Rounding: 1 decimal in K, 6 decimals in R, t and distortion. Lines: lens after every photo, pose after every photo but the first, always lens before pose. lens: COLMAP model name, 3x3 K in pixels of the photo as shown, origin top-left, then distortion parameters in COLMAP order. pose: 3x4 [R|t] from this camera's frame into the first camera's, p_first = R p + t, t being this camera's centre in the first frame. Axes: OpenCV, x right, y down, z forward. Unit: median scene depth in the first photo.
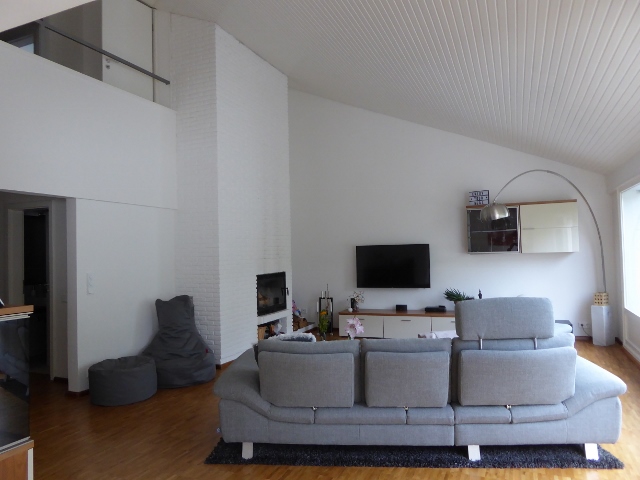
lens RADIAL K [[458.6, 0, 327.5], [0, 458.6, 239.9], [0, 0, 1]] dist [-0.034752, 0.000727]
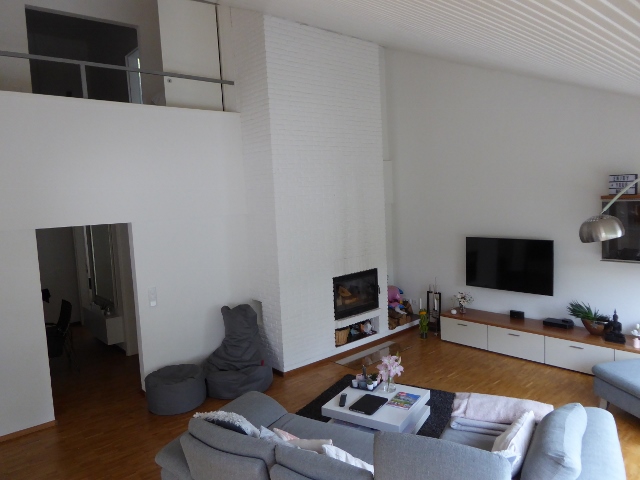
lens RADIAL K [[458.6, 0, 327.5], [0, 458.6, 239.9], [0, 0, 1]] dist [-0.034752, 0.000727]
pose [[0.896717, 0.026003, -0.441839, 0.252080], [0.038522, 0.989899, 0.136439, -0.130310], [0.440924, -0.139368, 0.886658, 0.167483]]
